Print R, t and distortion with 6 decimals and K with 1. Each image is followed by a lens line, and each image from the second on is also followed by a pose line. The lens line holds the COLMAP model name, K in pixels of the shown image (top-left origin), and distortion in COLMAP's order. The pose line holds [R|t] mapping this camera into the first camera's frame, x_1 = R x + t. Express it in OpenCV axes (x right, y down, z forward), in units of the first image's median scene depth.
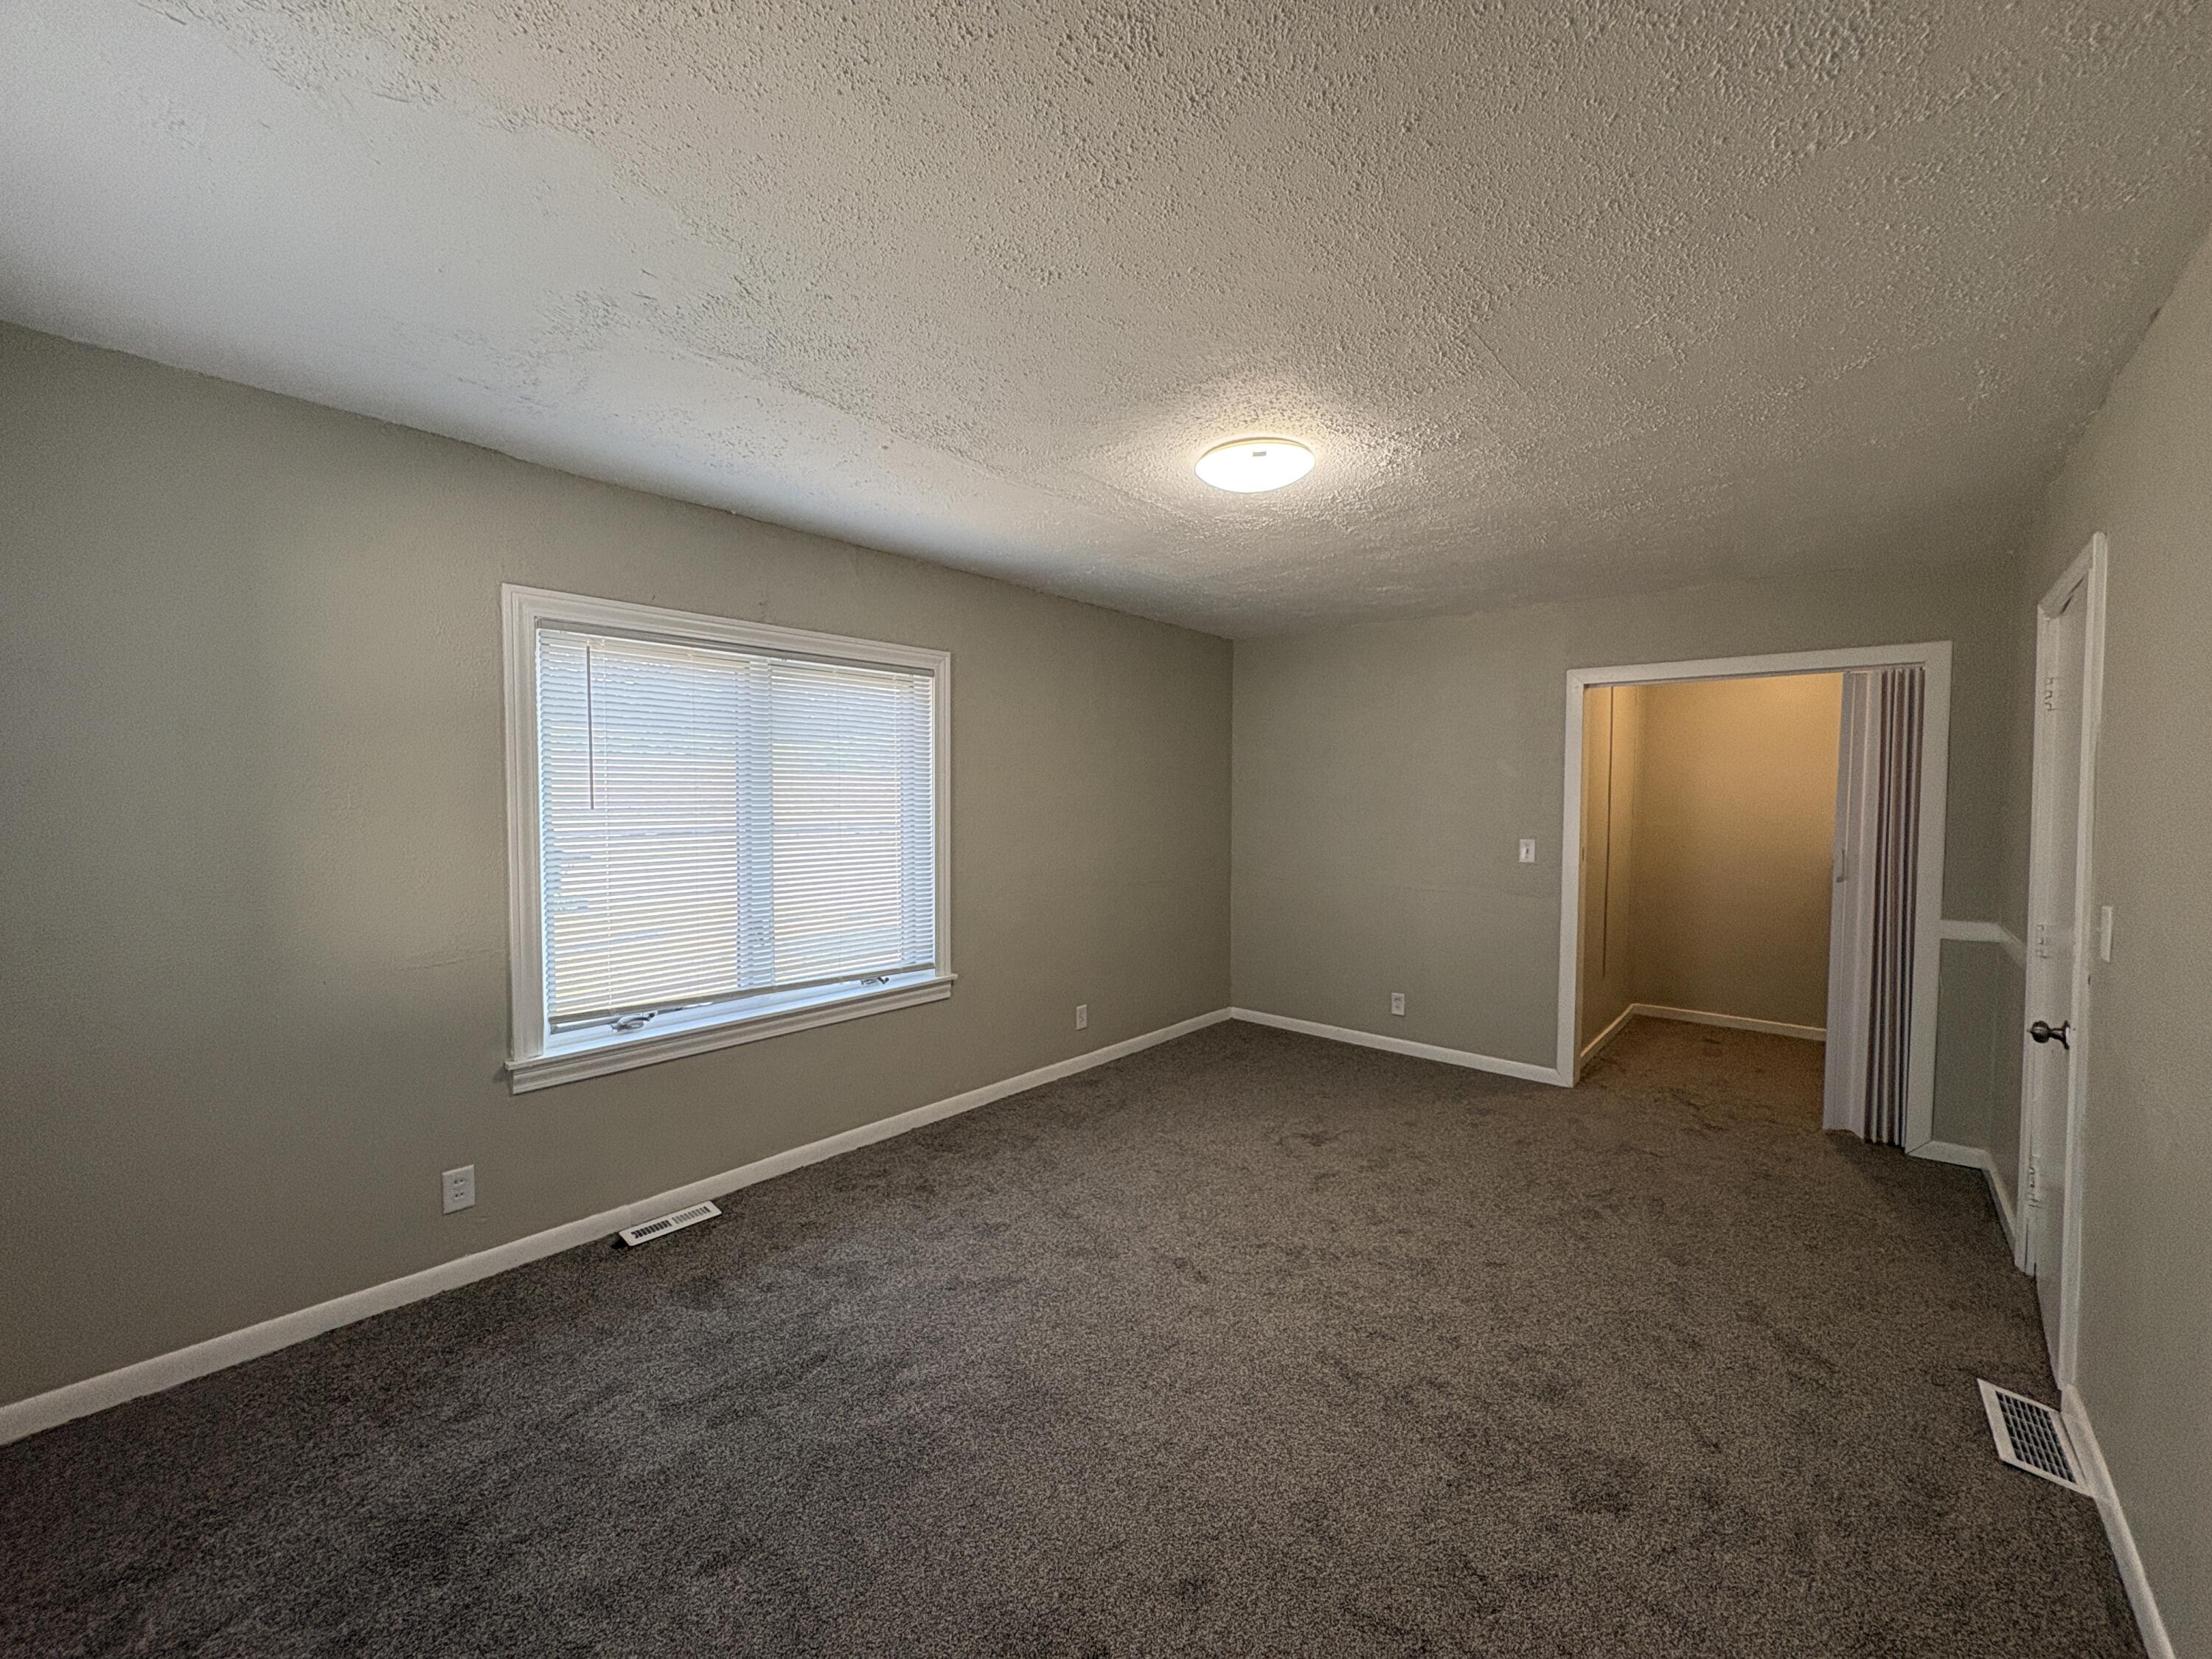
lens RADIAL K [[876.7, 0, 1107.2], [0, 876.7, 827.5], [0, 0, 1]] dist [-0.002677, 0.000820]
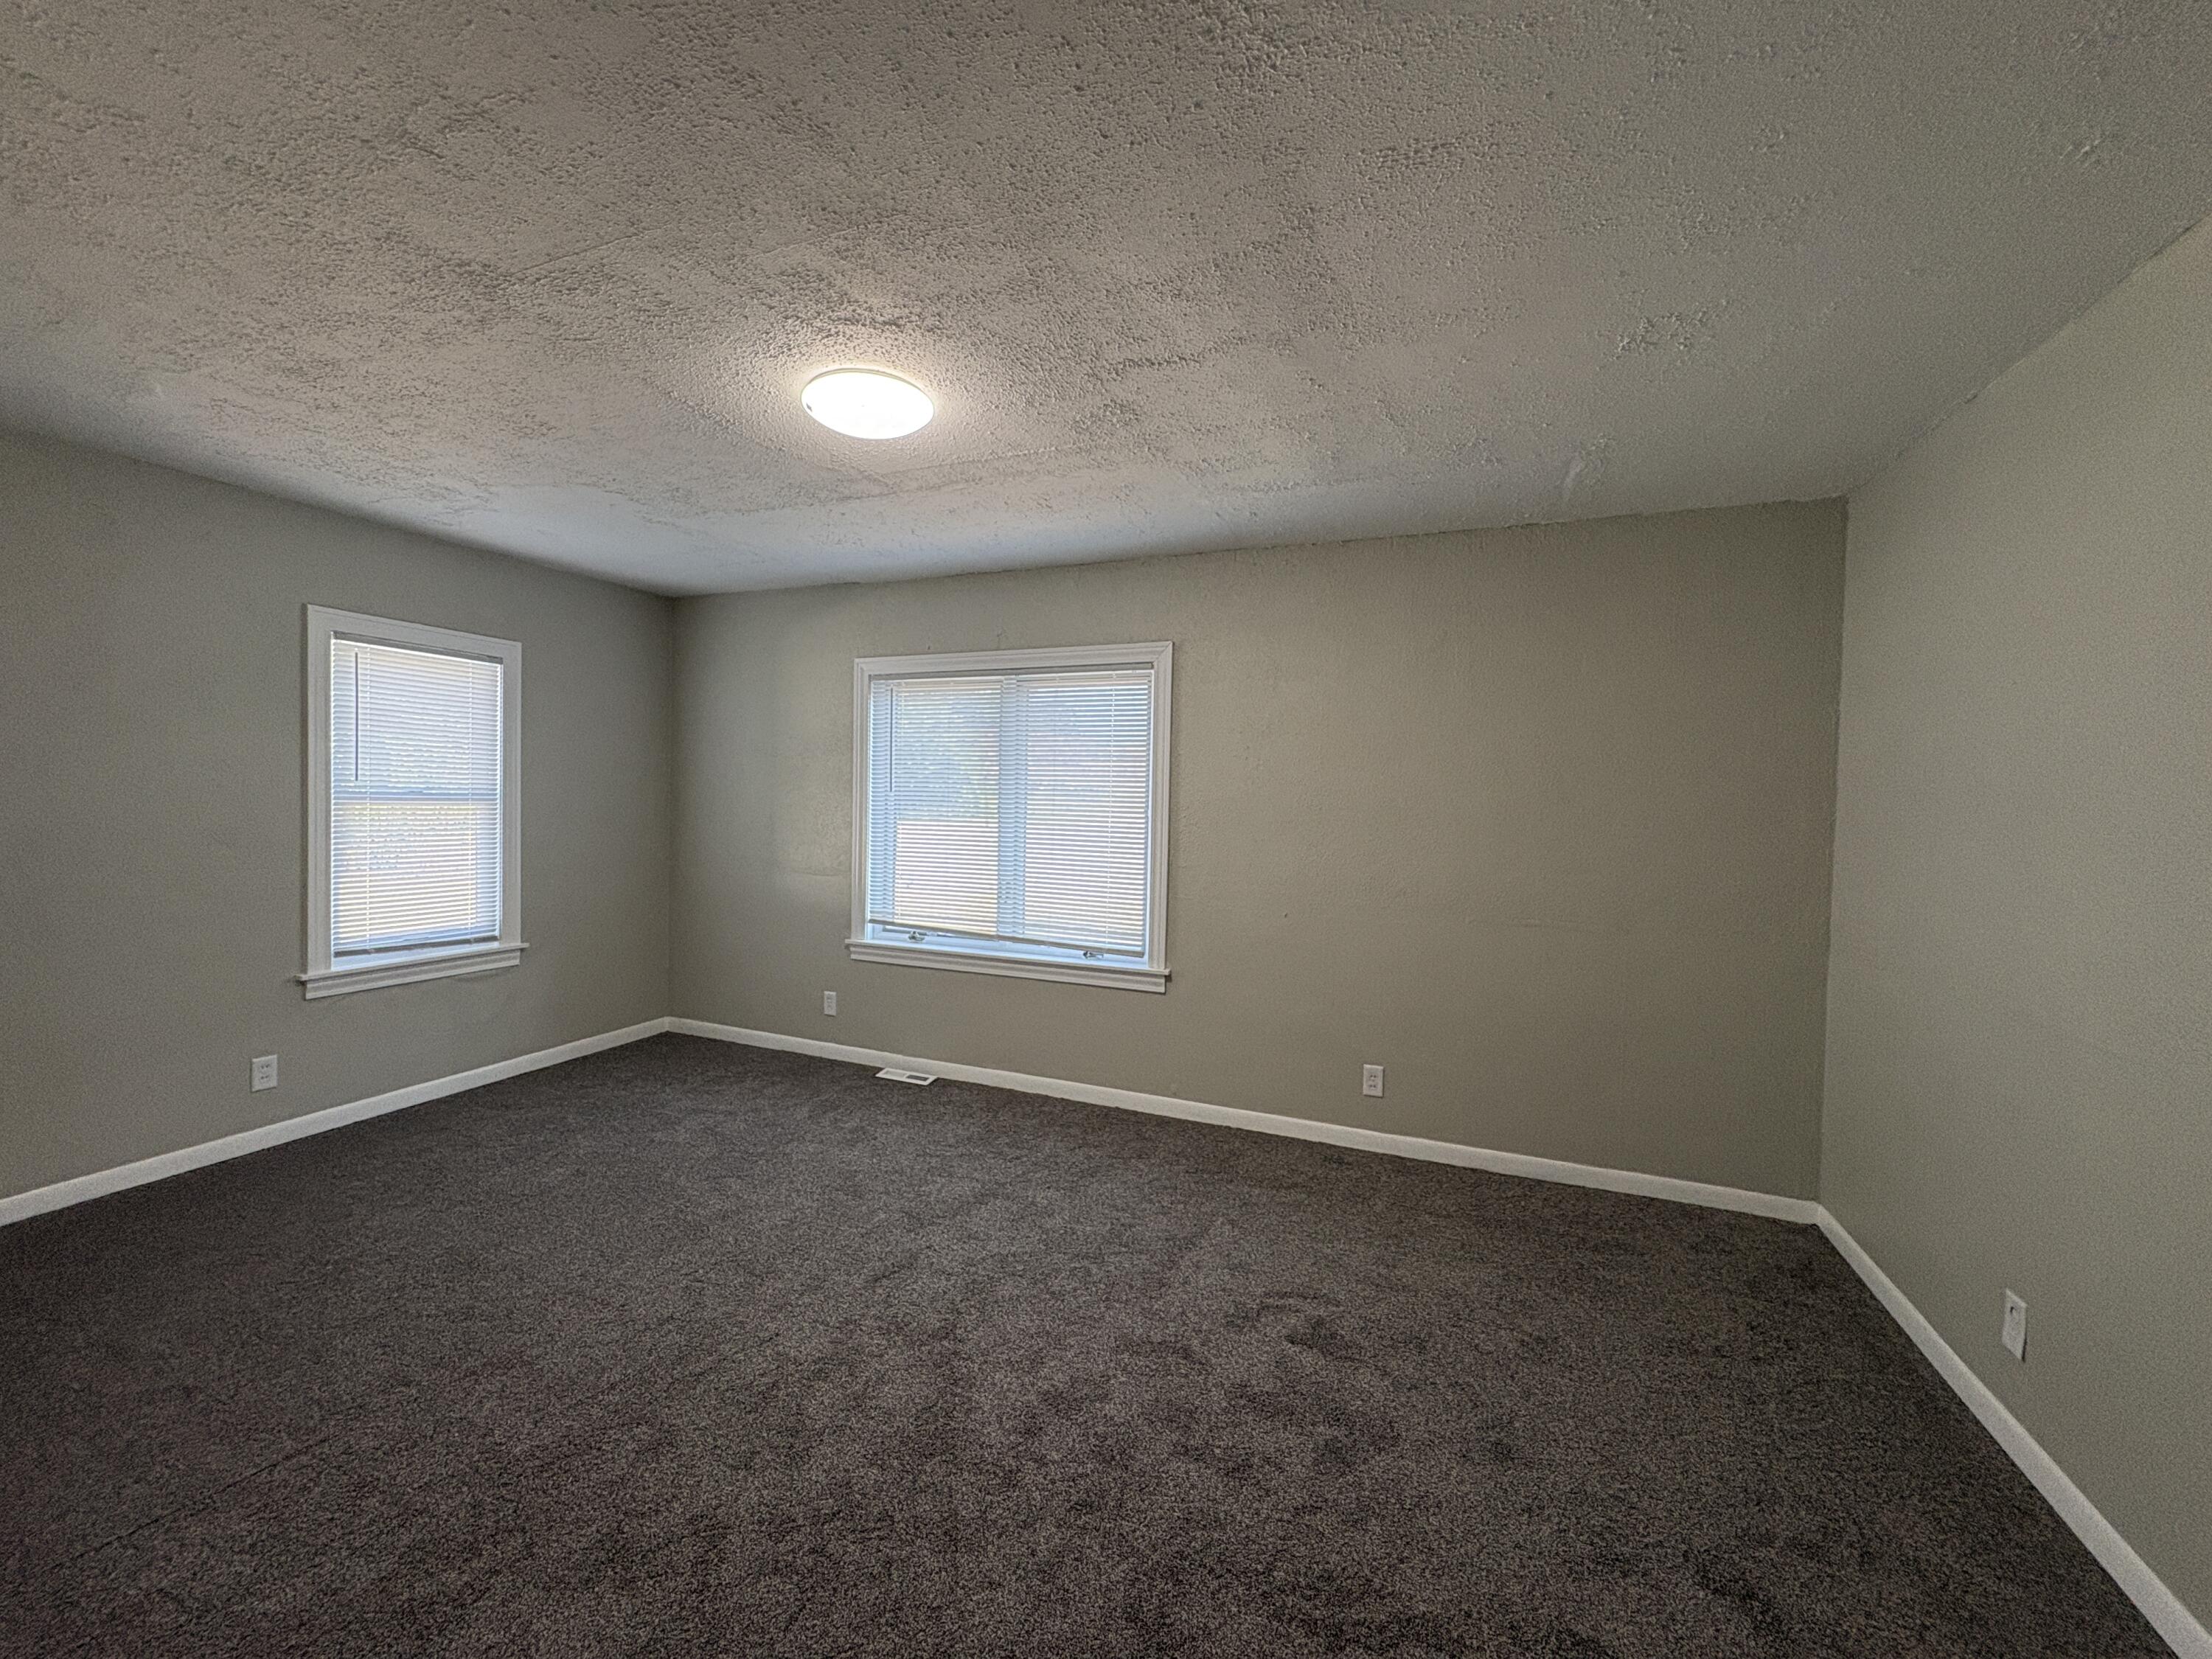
lens RADIAL K [[876.7, 0, 1095.5], [0, 876.7, 820.3], [0, 0, 1]] dist [-0.002677, 0.000820]
pose [[0.311024, 0.019791, -0.950196, 0.839522], [-0.061698, 0.998095, 0.000593, 0.007105], [0.948397, 0.058441, 0.311653, 0.711907]]
